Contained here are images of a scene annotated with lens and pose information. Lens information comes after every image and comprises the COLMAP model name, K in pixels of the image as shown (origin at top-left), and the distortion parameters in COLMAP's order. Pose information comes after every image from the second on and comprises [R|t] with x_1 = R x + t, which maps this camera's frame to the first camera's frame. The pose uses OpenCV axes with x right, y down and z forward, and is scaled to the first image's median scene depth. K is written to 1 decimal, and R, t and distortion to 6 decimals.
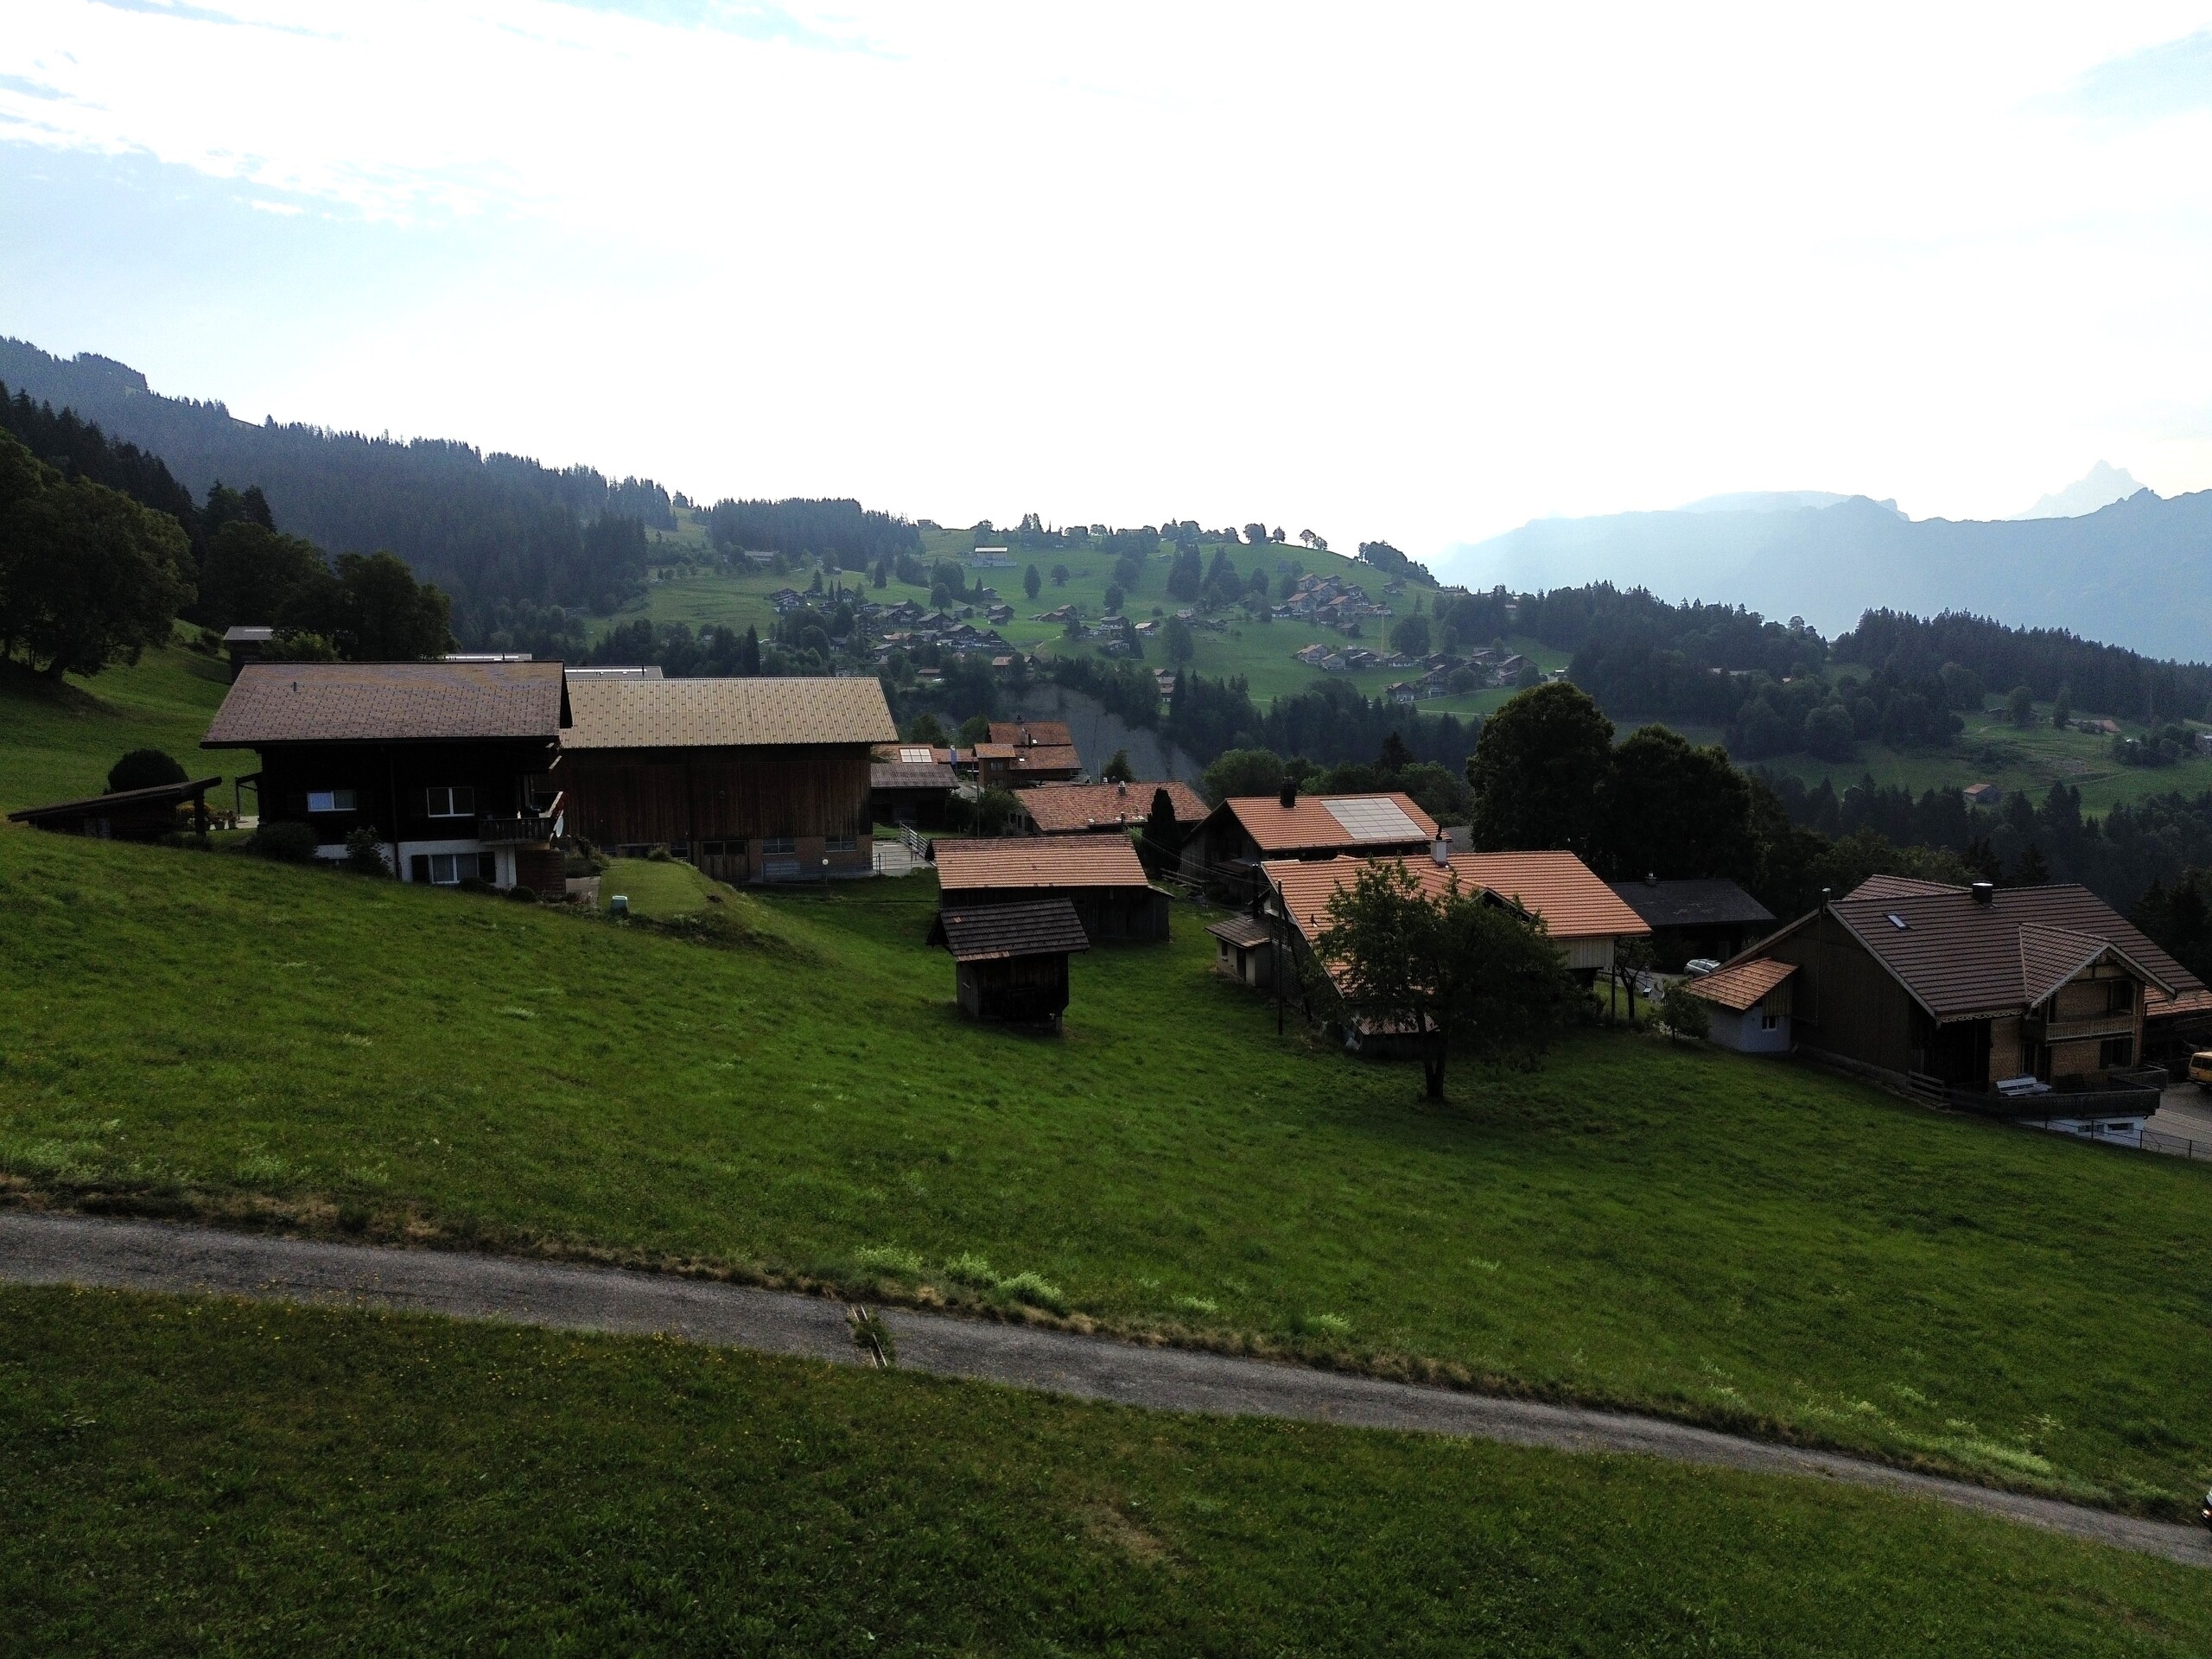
lens RADIAL K [[1564.7, 0, 1102.1], [0, 1564.7, 819.2], [0, 0, 1]] dist [0.072190, -0.056611]
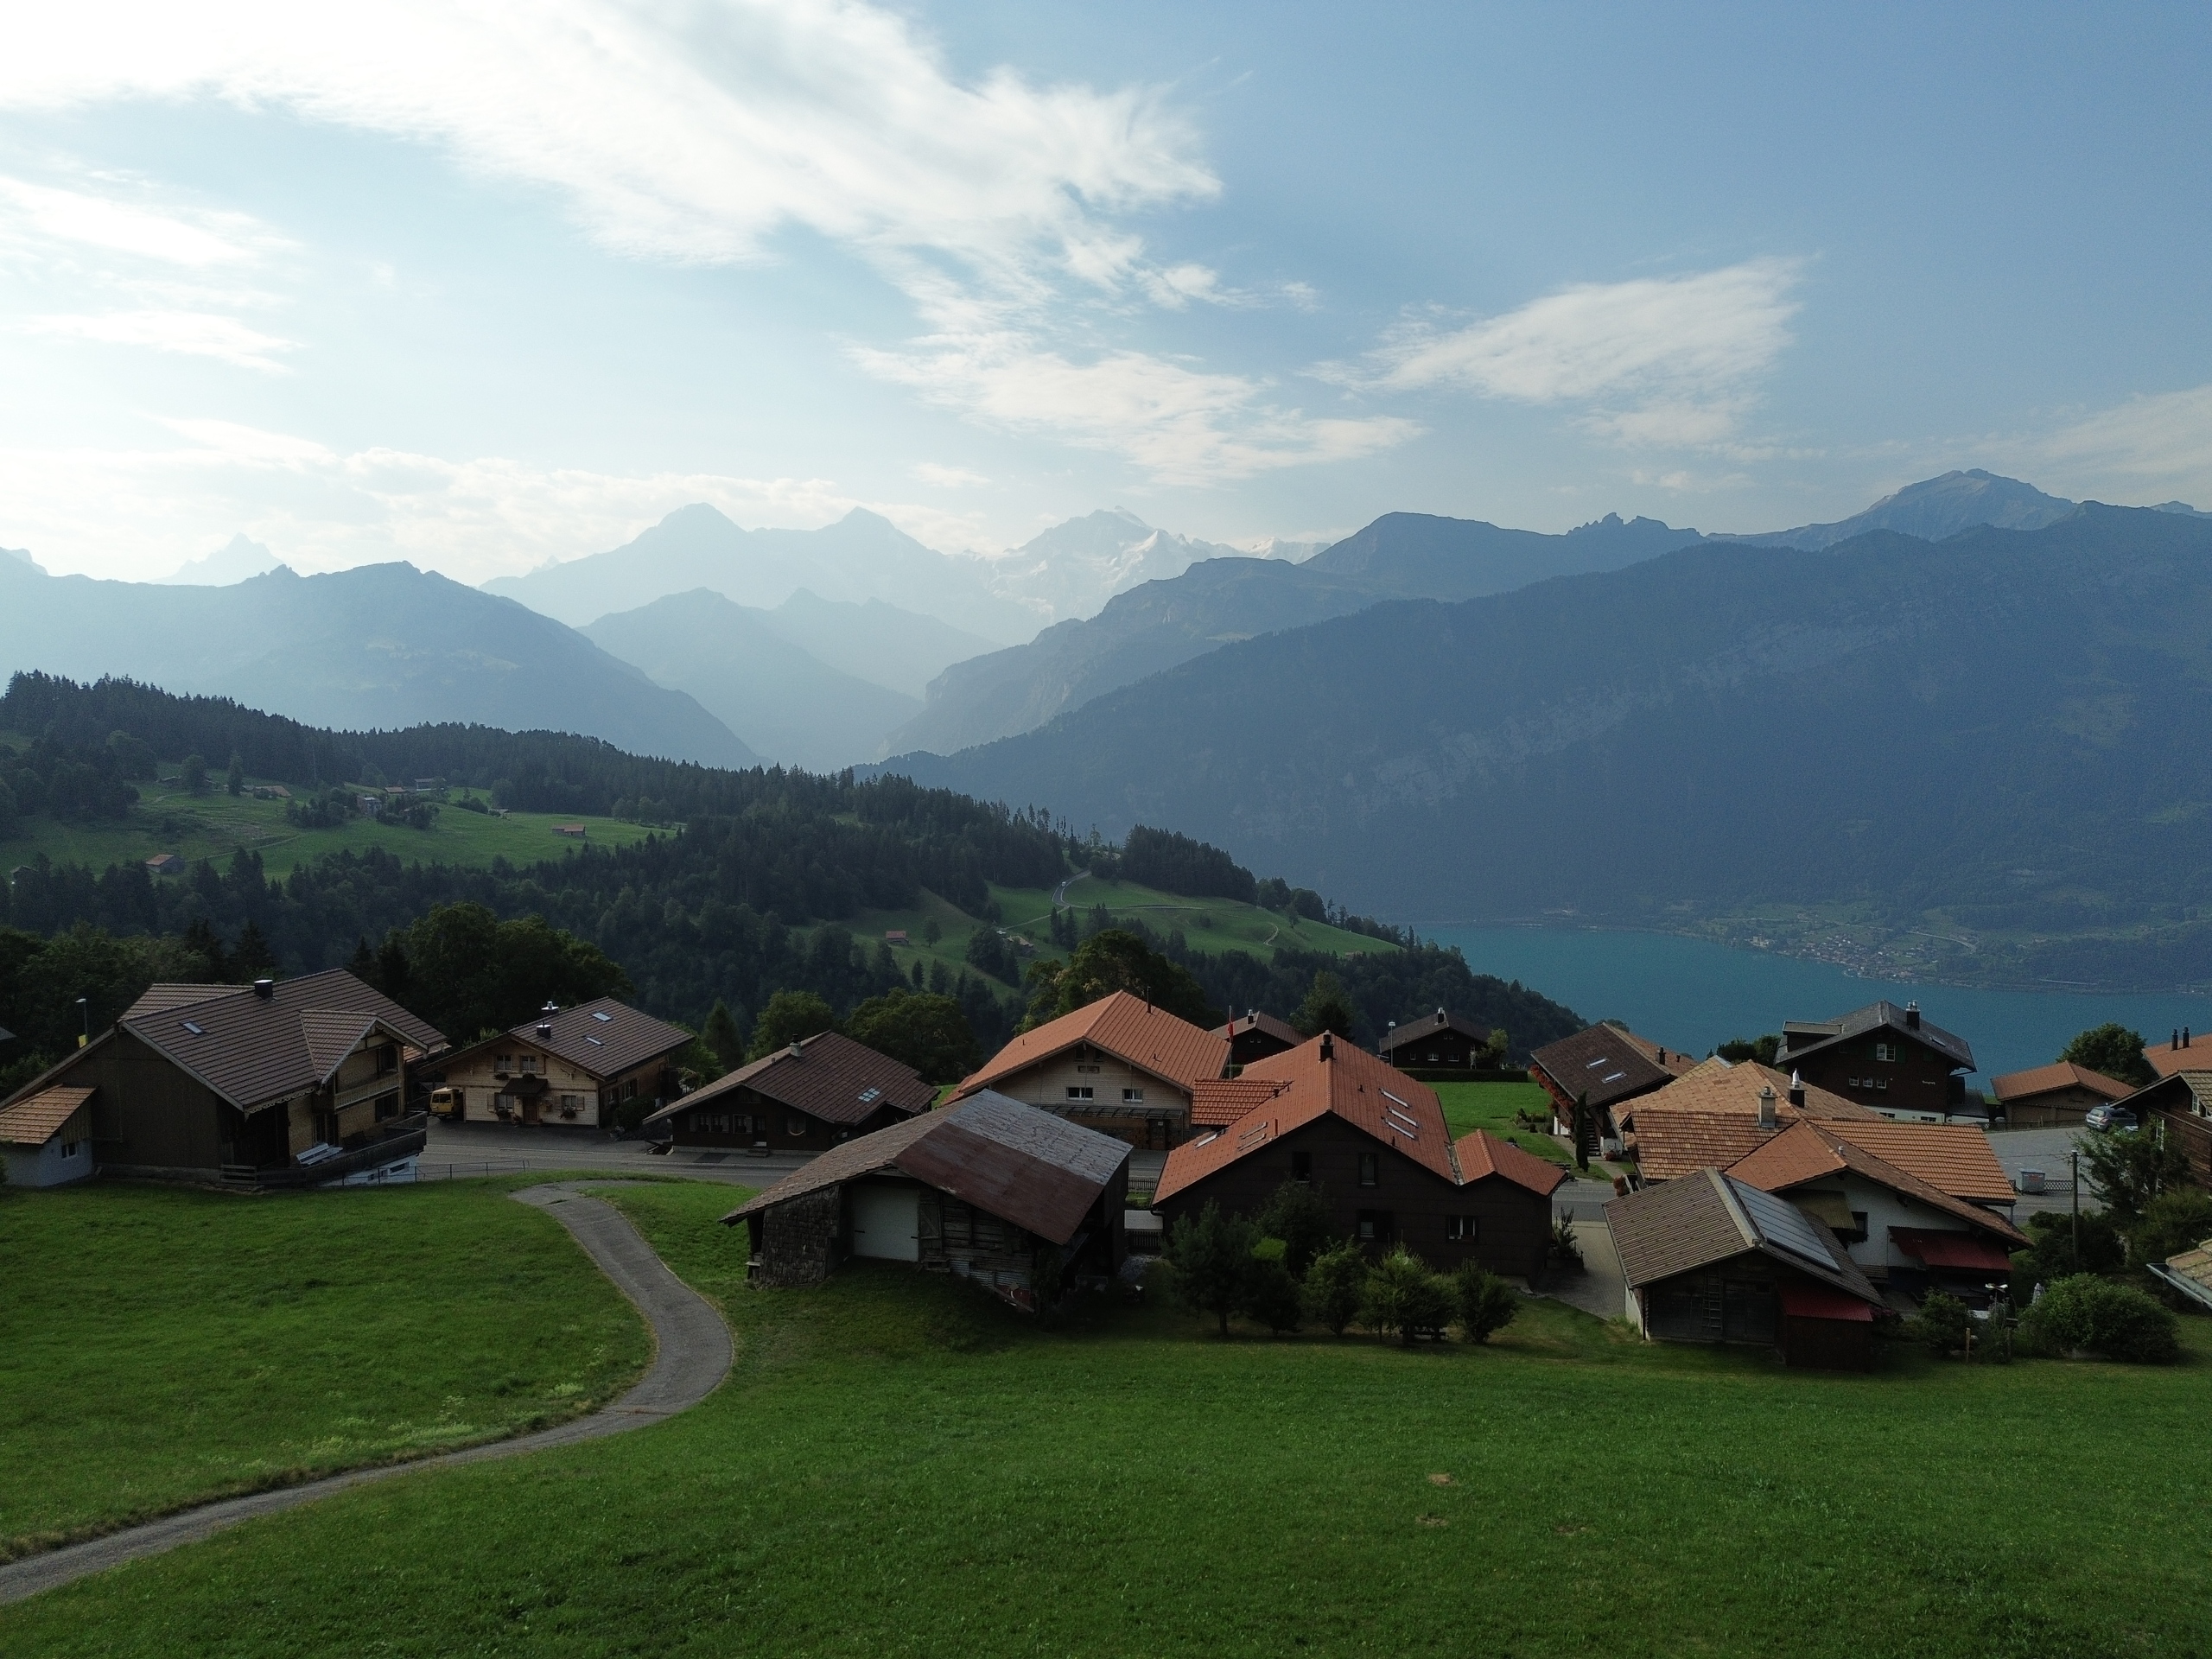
lens RADIAL K [[1564.7, 0, 1118.4], [0, 1564.7, 826.7], [0, 0, 1]] dist [0.072190, -0.056611]
pose [[0.496869, -0.052880, 0.866213, -0.116159], [0.083616, 0.996415, 0.012865, -0.033778], [-0.863788, 0.066037, 0.499510, -0.083940]]
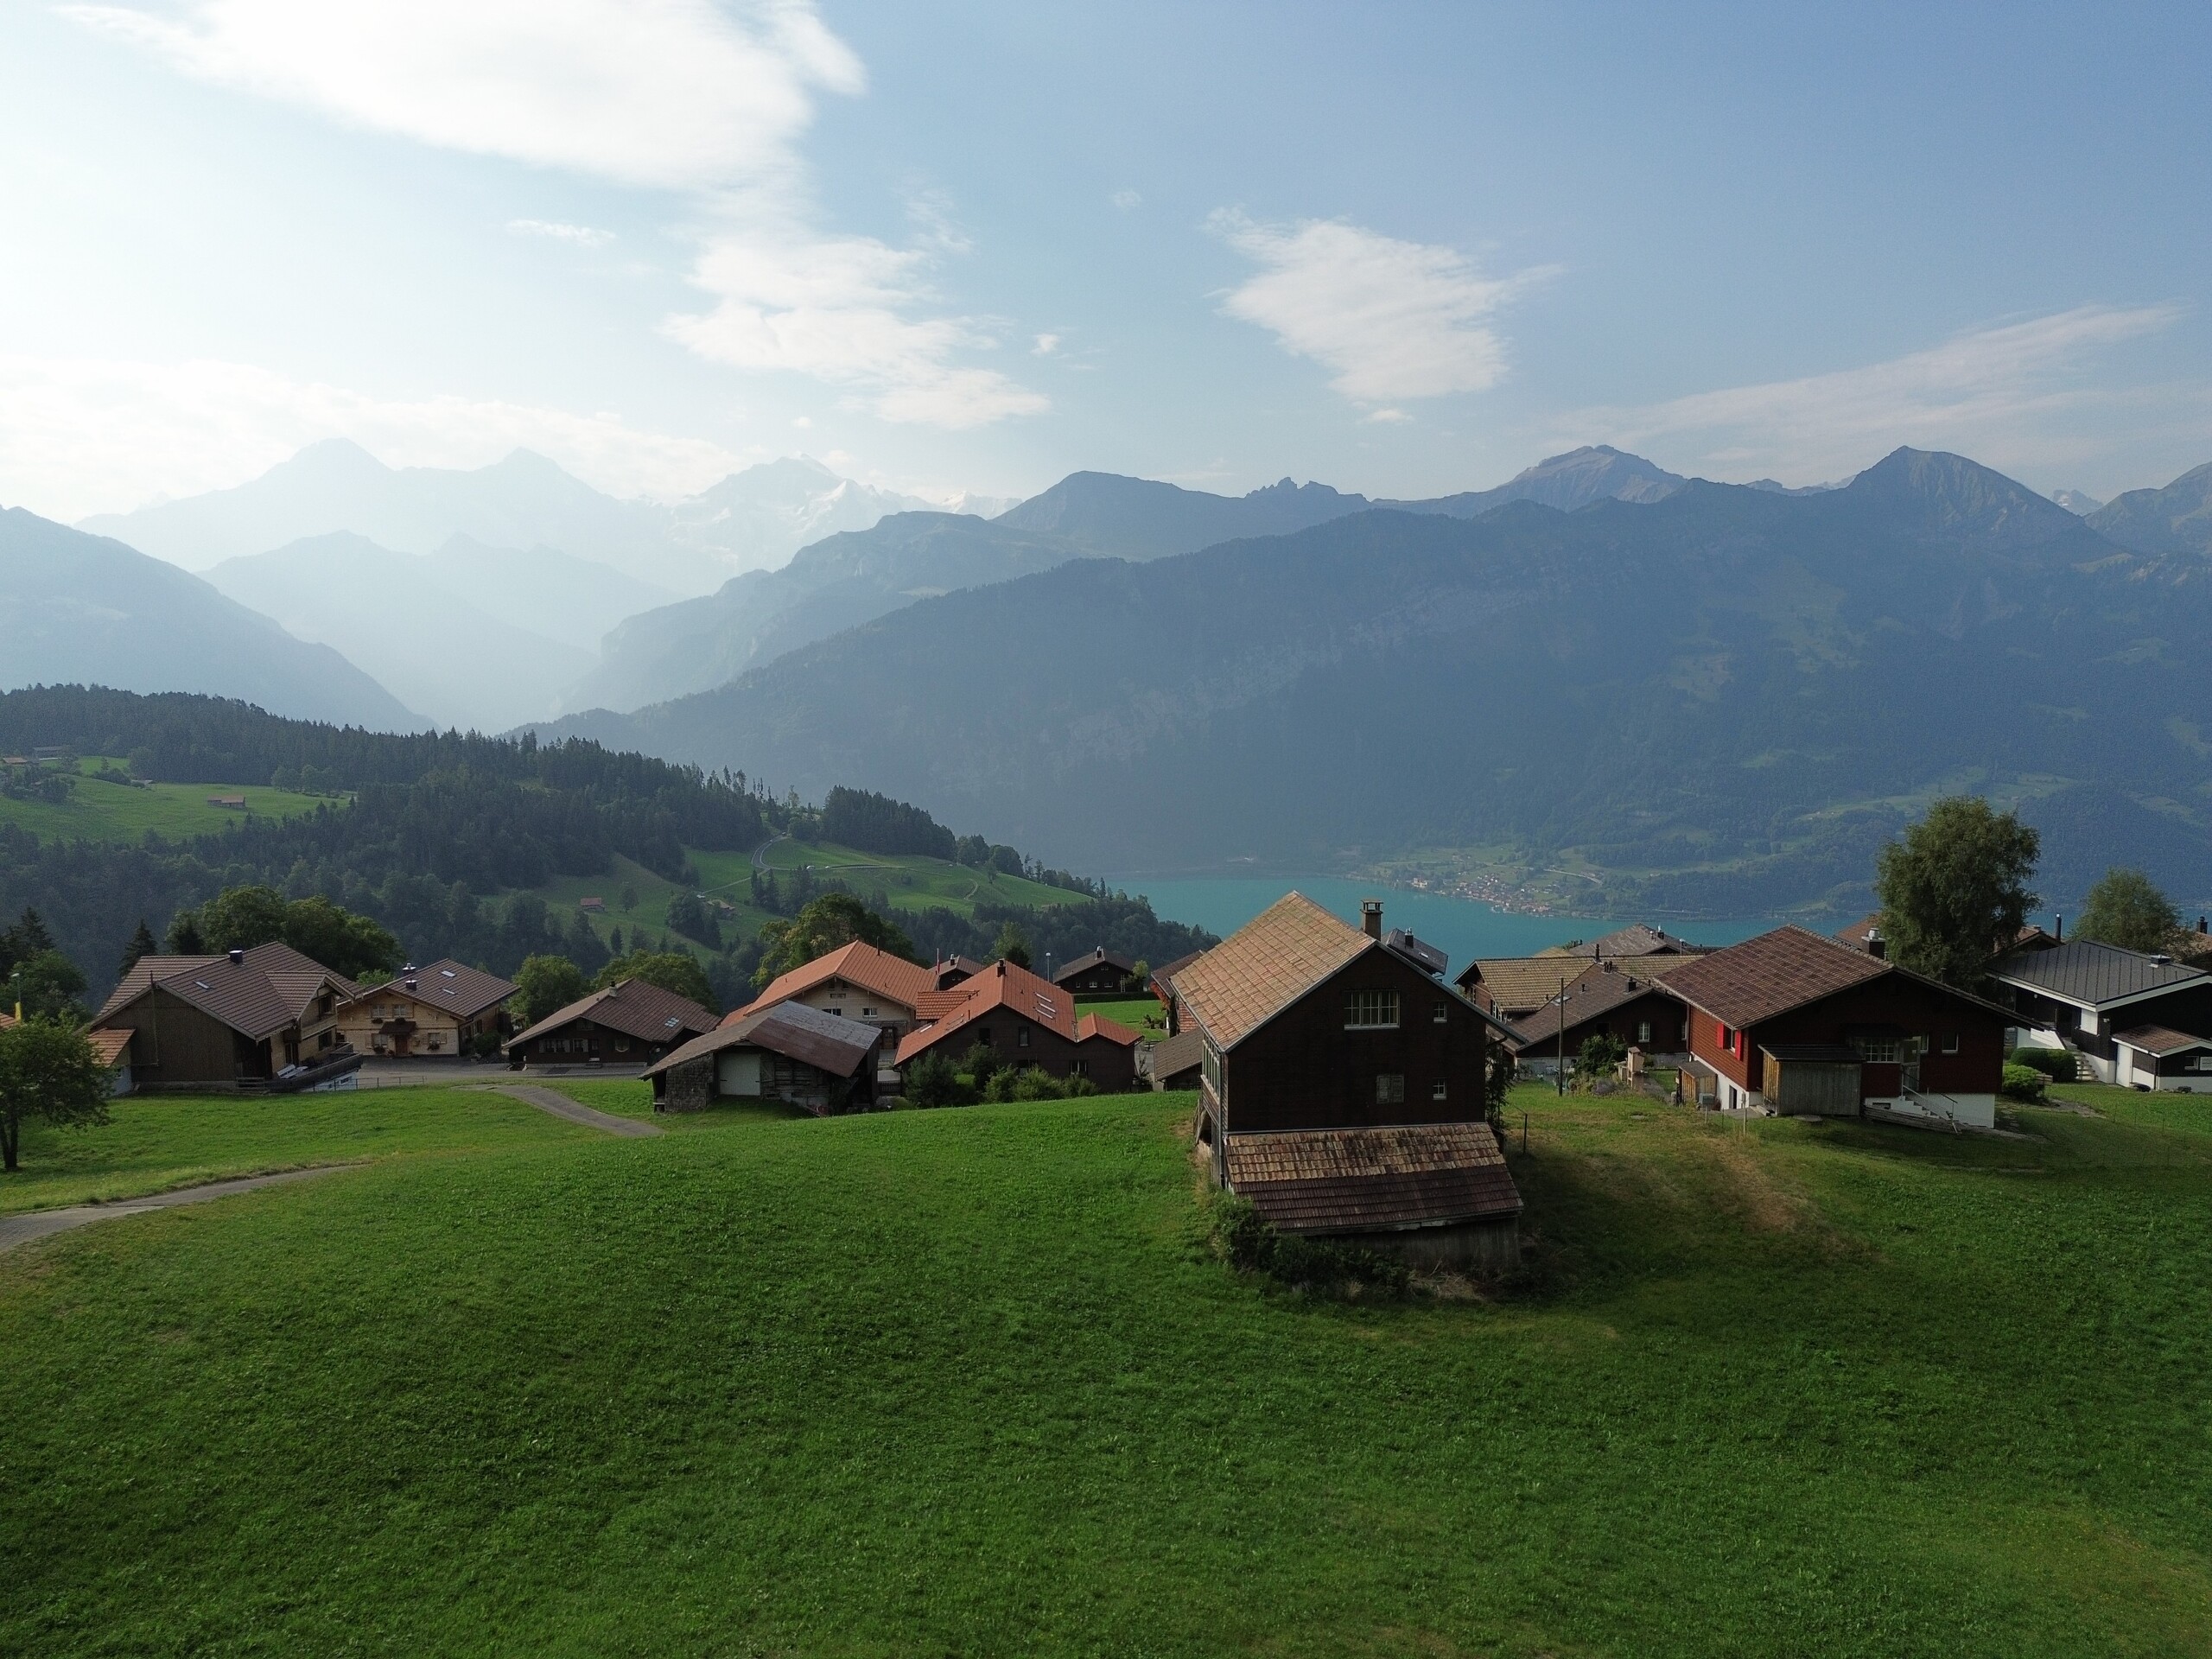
lens RADIAL K [[1564.7, 0, 1104.2], [0, 1564.7, 828.1], [0, 0, 1]] dist [0.072190, -0.056611]
pose [[0.329599, -0.086916, 0.940112, -0.659969], [0.095139, 0.993742, 0.058519, -0.095606], [-0.939315, 0.070153, 0.335806, -0.342556]]
